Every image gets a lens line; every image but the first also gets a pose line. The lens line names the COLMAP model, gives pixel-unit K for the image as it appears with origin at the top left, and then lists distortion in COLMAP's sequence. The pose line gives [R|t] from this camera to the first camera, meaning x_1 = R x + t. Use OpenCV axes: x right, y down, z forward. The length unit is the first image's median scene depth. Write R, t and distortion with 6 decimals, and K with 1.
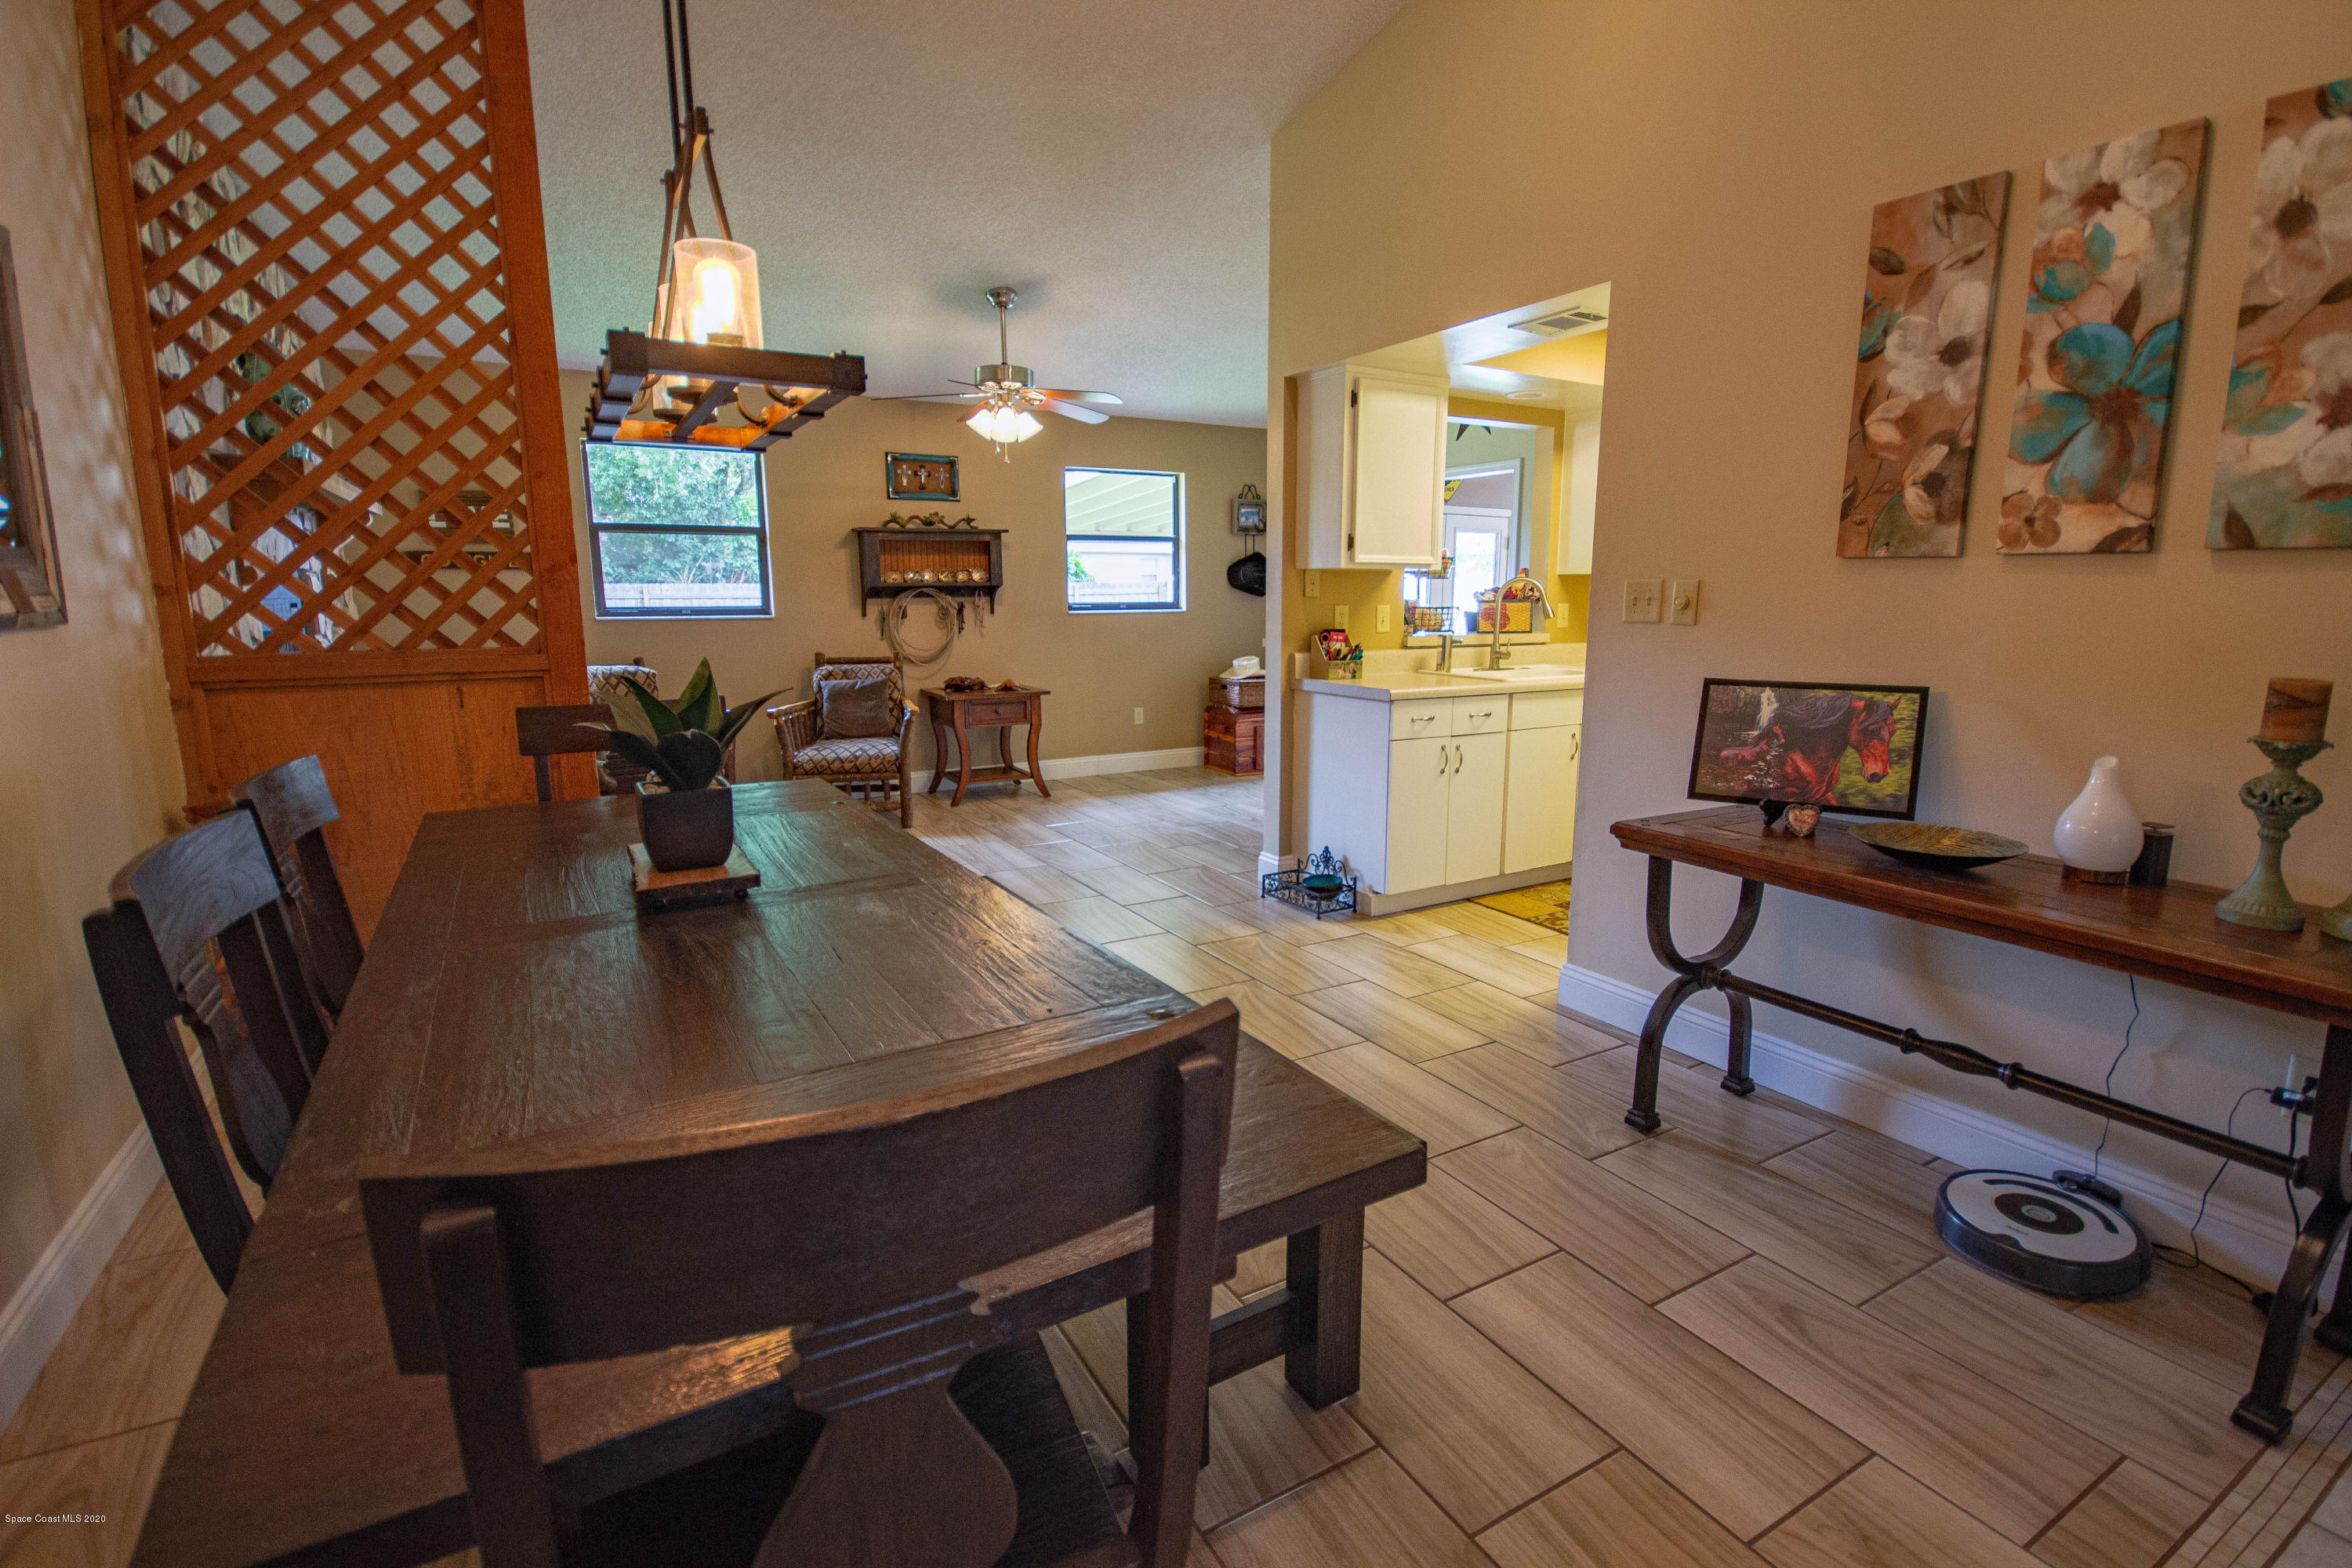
lens RADIAL K [[1066.2, 0, 1176.0], [0, 1066.2, 784.0], [0, 0, 1]] dist [0.001117, -0.010882]
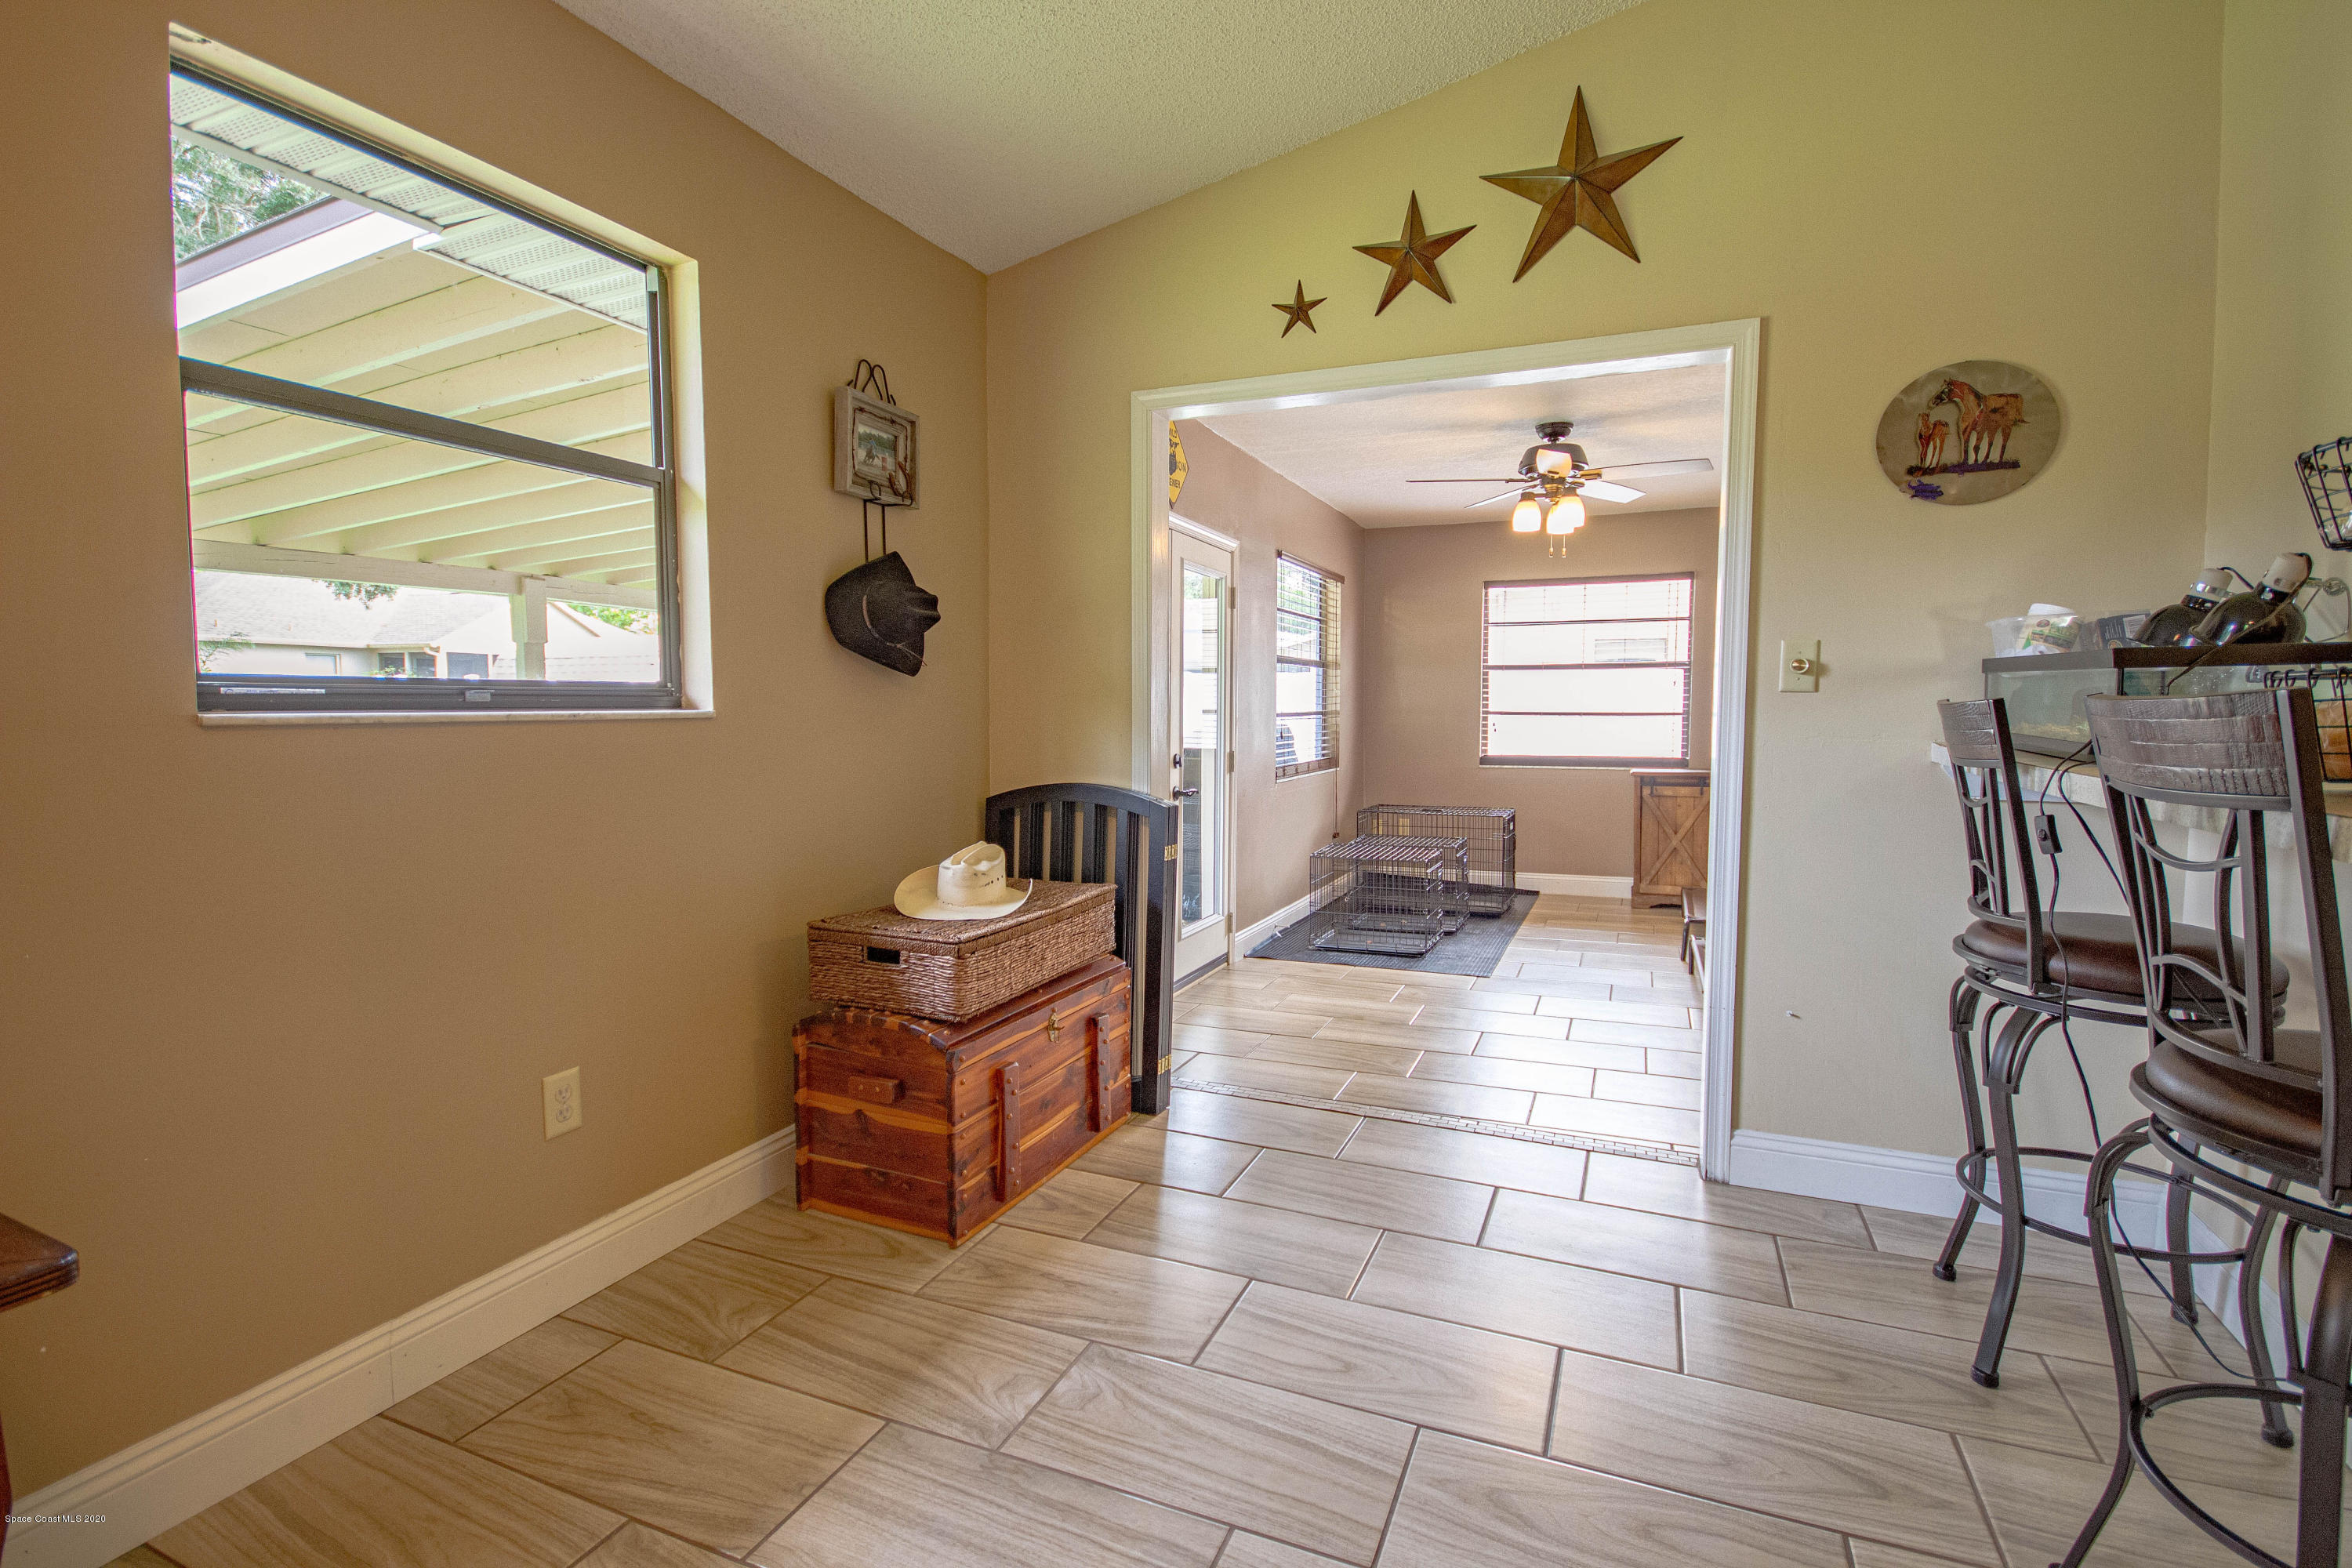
lens RADIAL K [[1096.5, 0, 1176.0], [0, 1096.5, 784.0], [0, 0, 1]] dist [-0.000633, -0.000023]
pose [[0.797813, -0.034496, 0.601917, -0.087358], [0.102273, 0.991636, -0.078726, -0.121720], [-0.594167, 0.124368, 0.794668, 0.789547]]
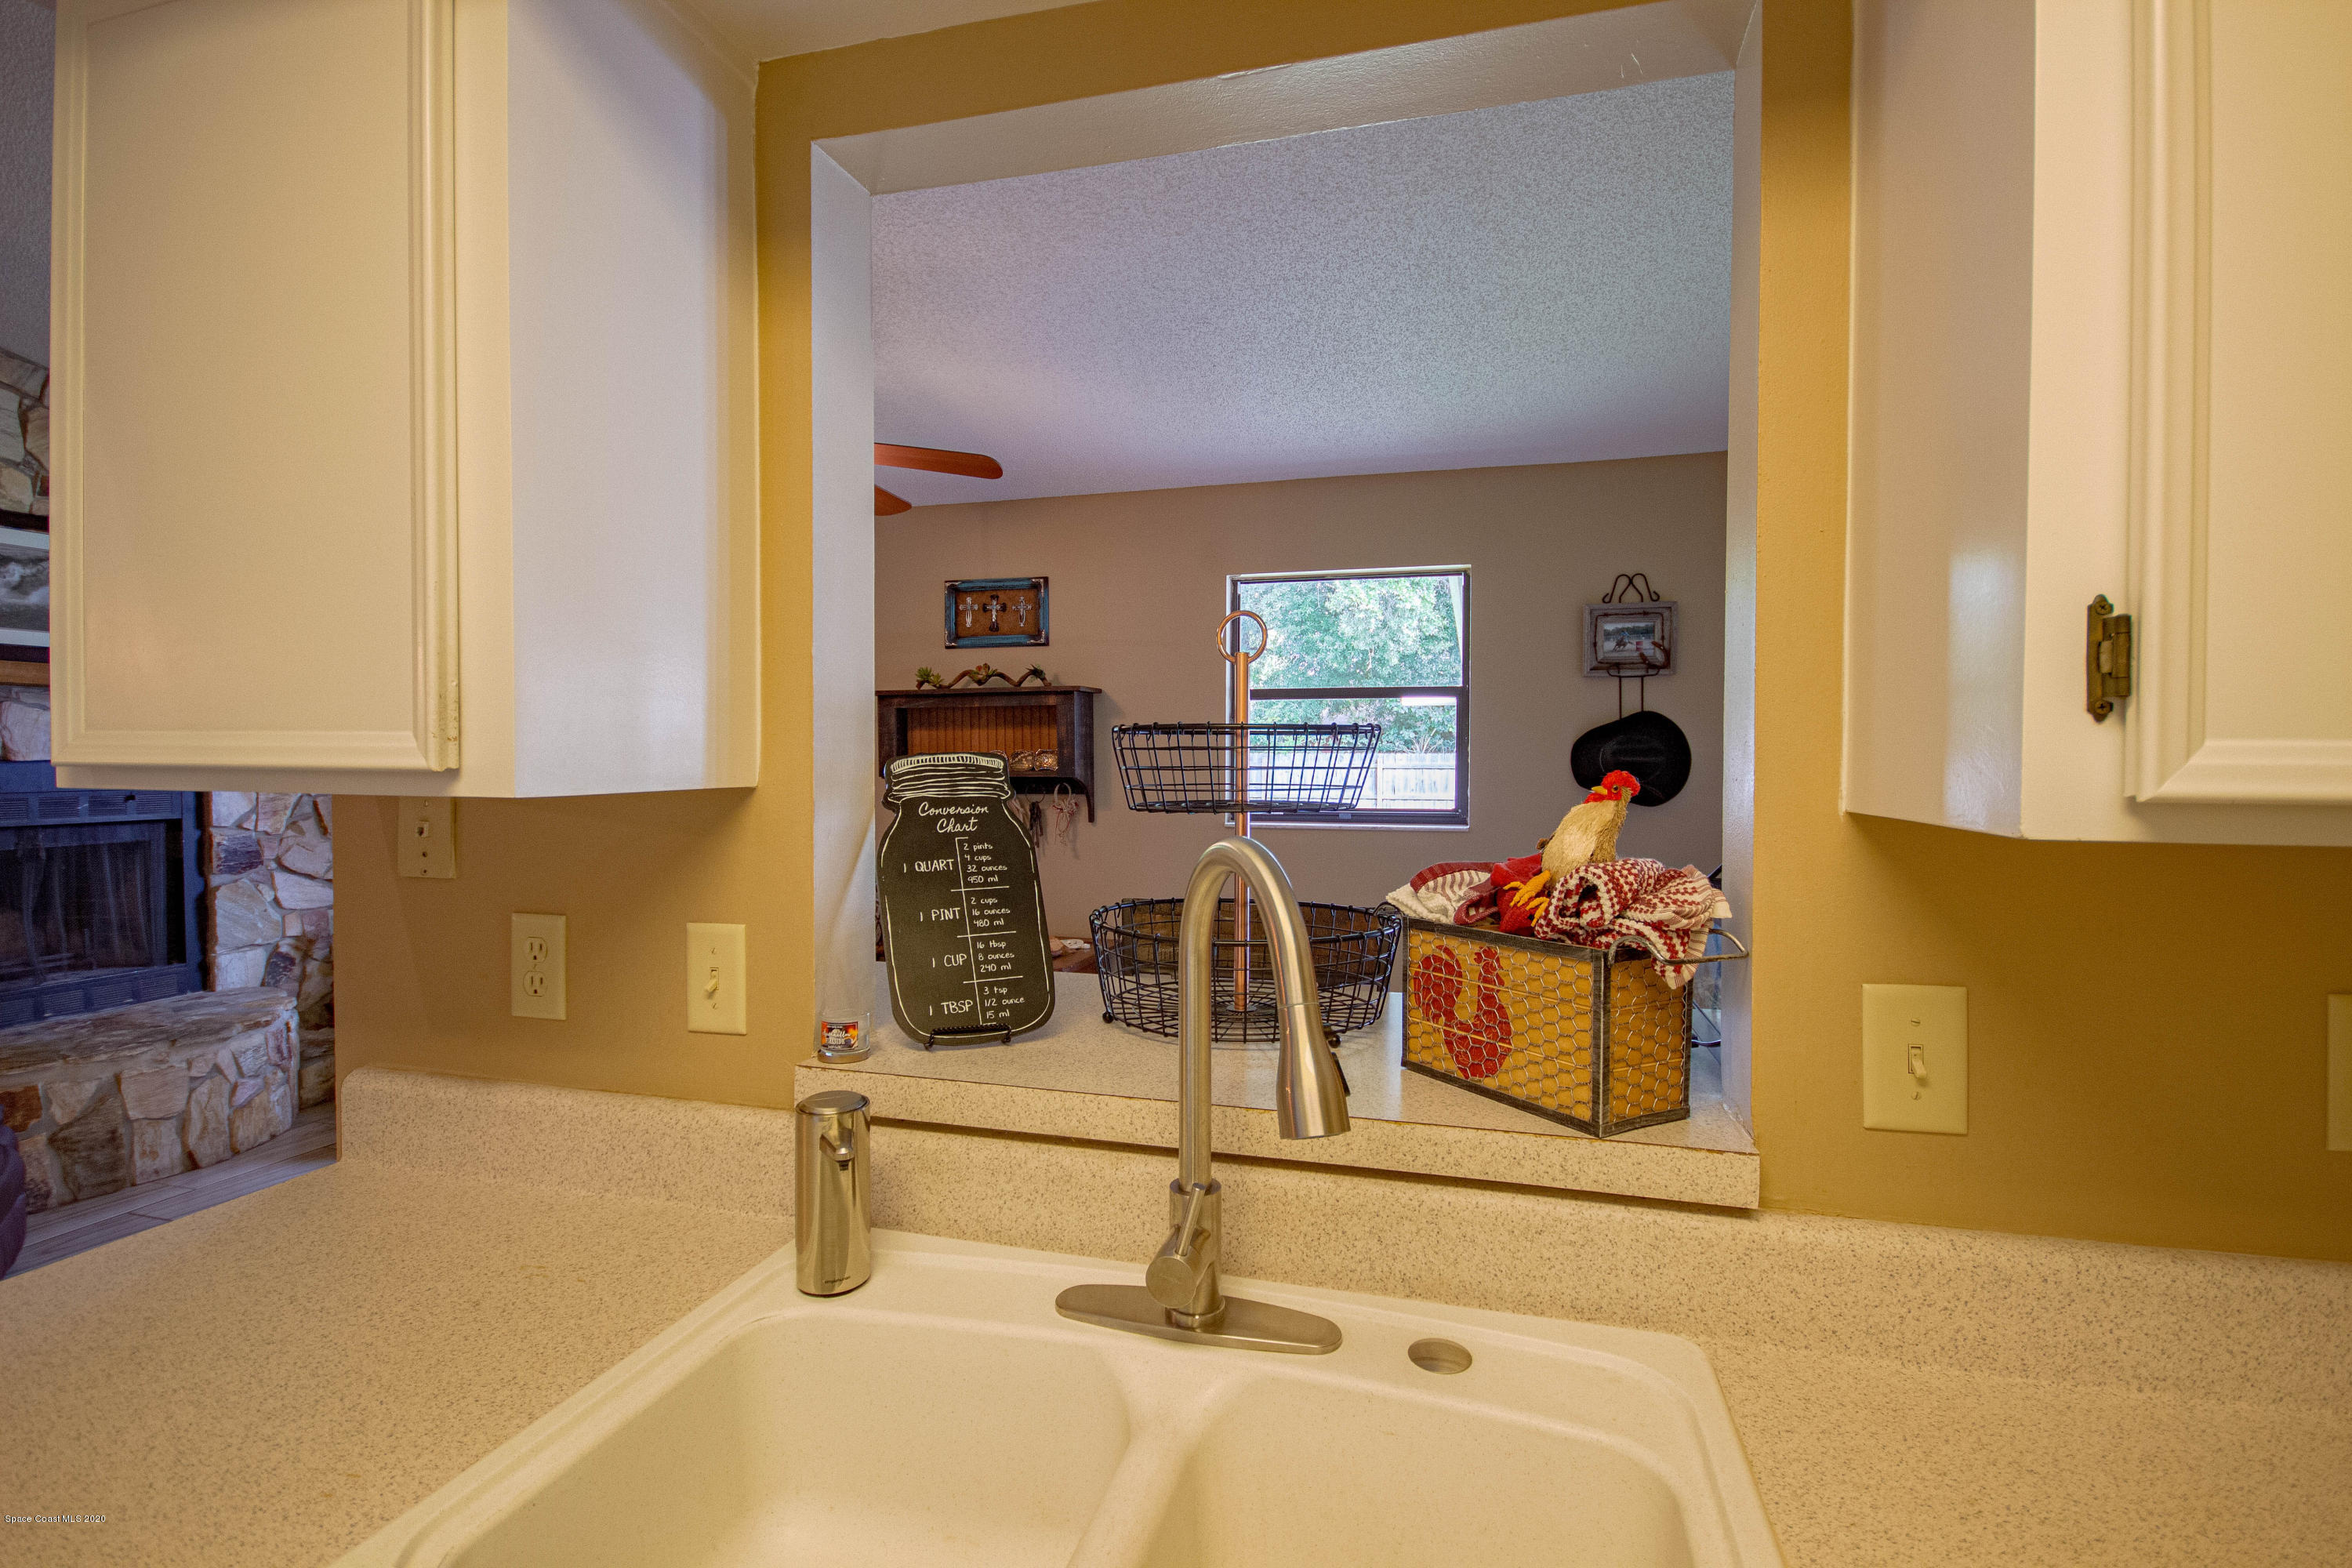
lens RADIAL K [[1104.6, 0, 1181.7], [0, 1104.6, 757.9], [0, 0, 1]] dist [-0.000568, -0.000012]
pose [[0.701275, 0.010304, -0.712816, 0.331481], [-0.132465, 0.984366, -0.116090, -0.136499], [0.700476, 0.175834, 0.691676, 0.628385]]
